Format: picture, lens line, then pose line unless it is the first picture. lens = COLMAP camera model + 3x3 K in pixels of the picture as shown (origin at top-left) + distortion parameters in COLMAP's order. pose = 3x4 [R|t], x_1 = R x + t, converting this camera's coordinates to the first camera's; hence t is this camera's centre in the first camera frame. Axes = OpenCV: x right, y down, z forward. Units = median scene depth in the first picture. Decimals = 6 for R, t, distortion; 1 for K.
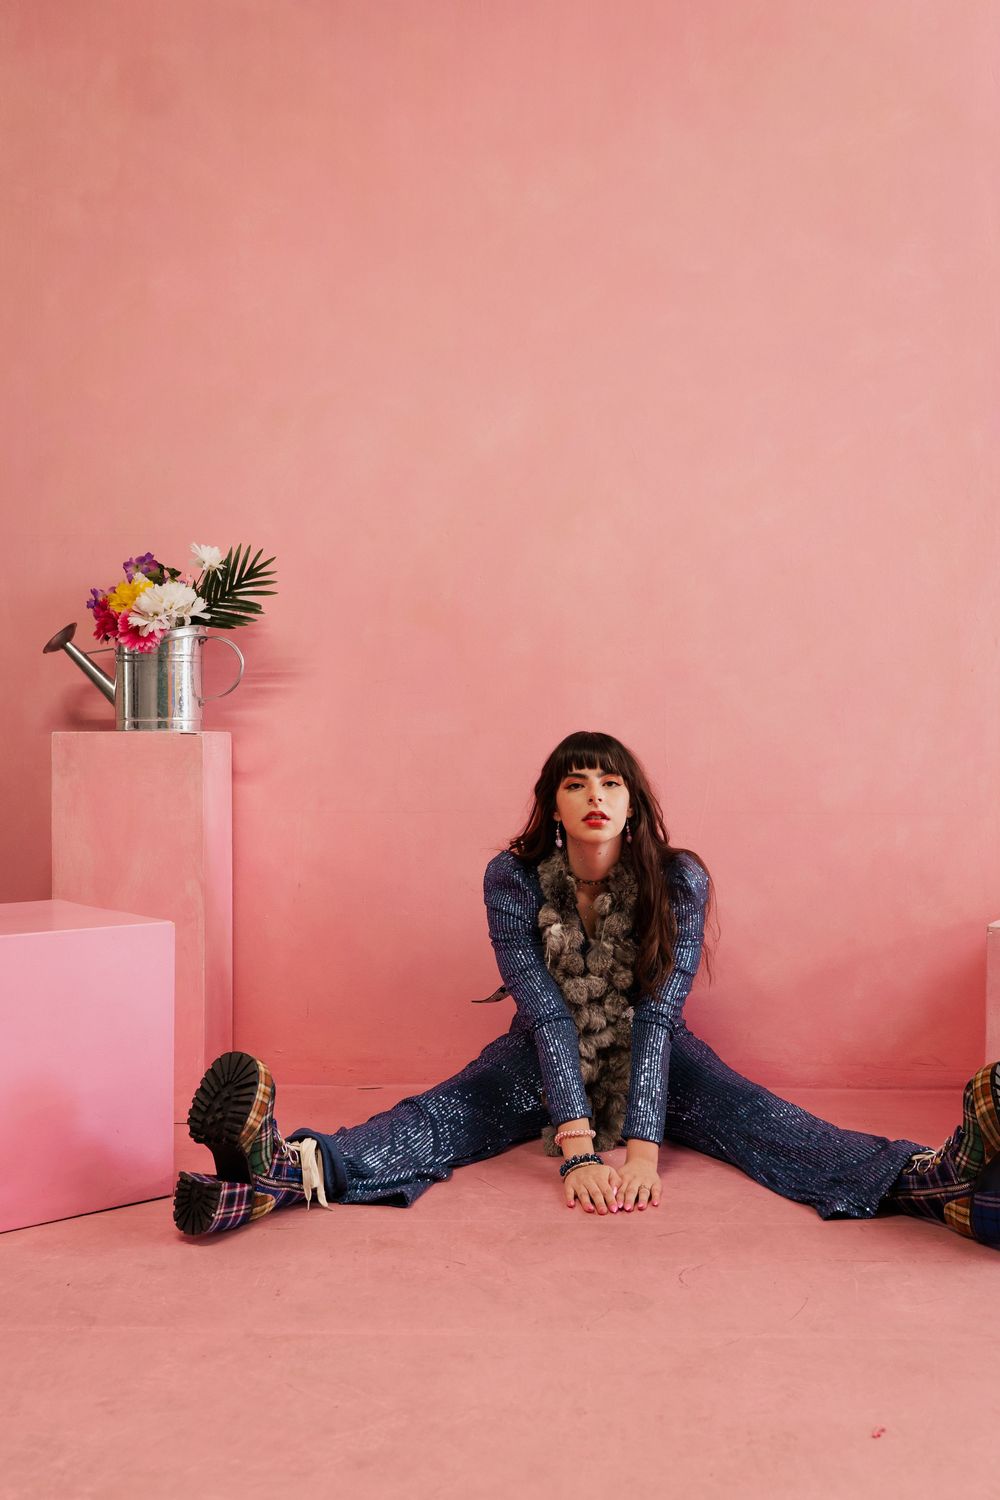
lens RADIAL K [[1430.5, 0, 496.4], [0, 1430.5, 757.1], [0, 0, 1]] dist [-0.013344, 0.000000]
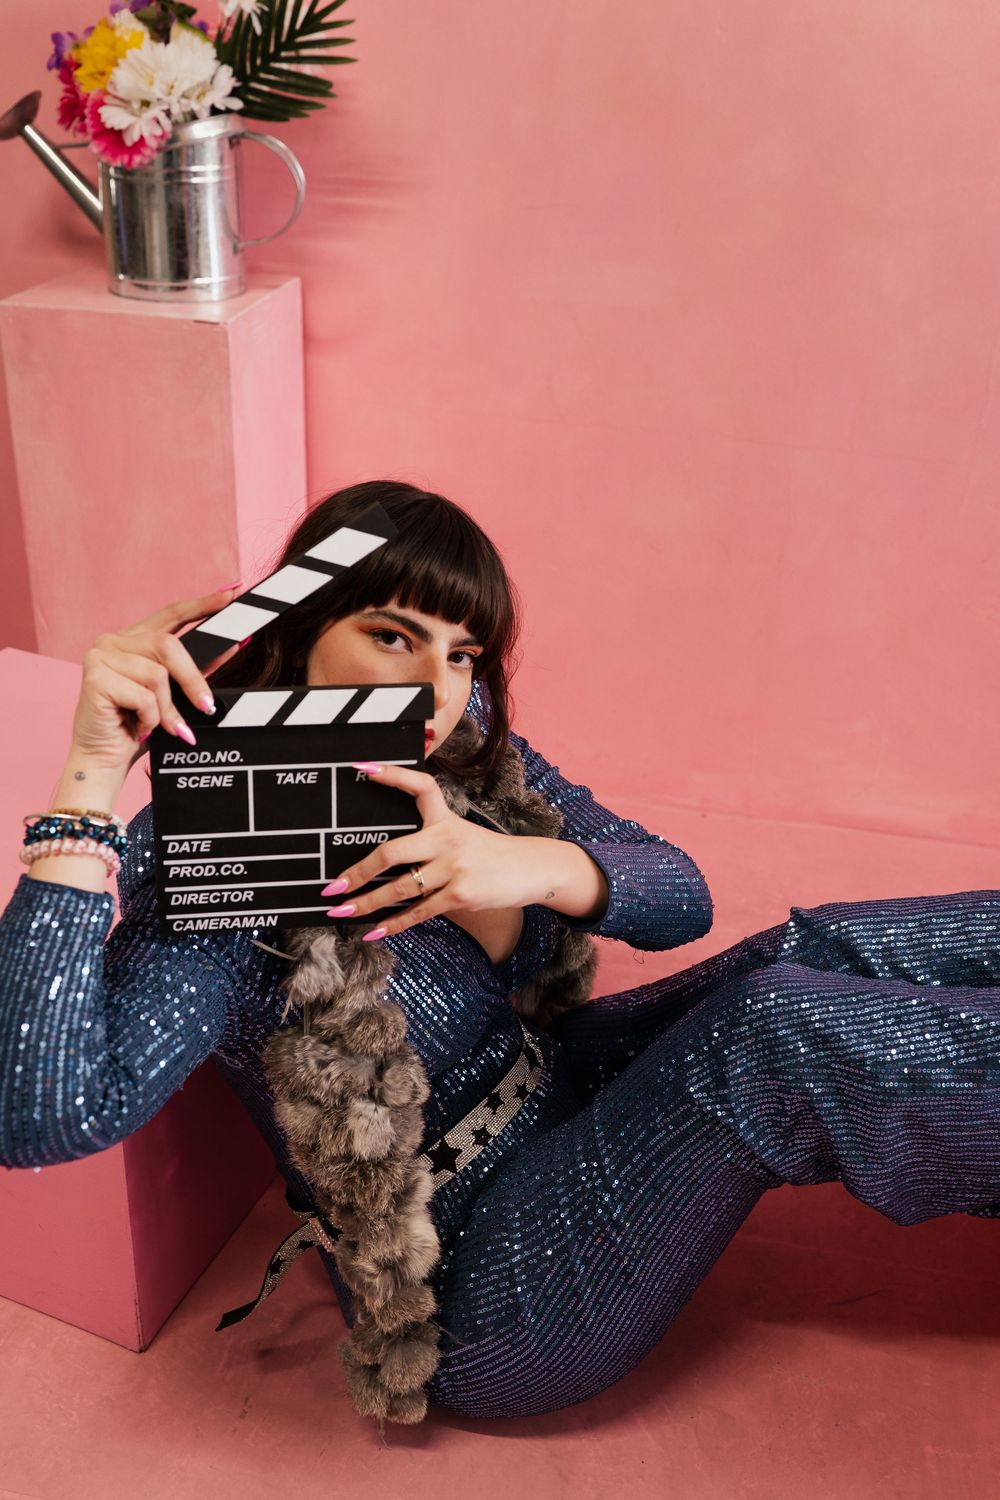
lens RADIAL K [[1430.5, 0, 500.6], [0, 1430.5, 757.2], [0, 0, 1]] dist [-0.013344, 0.000000]
pose [[0.985215, 0.119036, -0.123212, 0.007528], [-0.047357, 0.880390, 0.471880, -0.142512], [0.164645, -0.459069, 0.873011, 0.382693]]
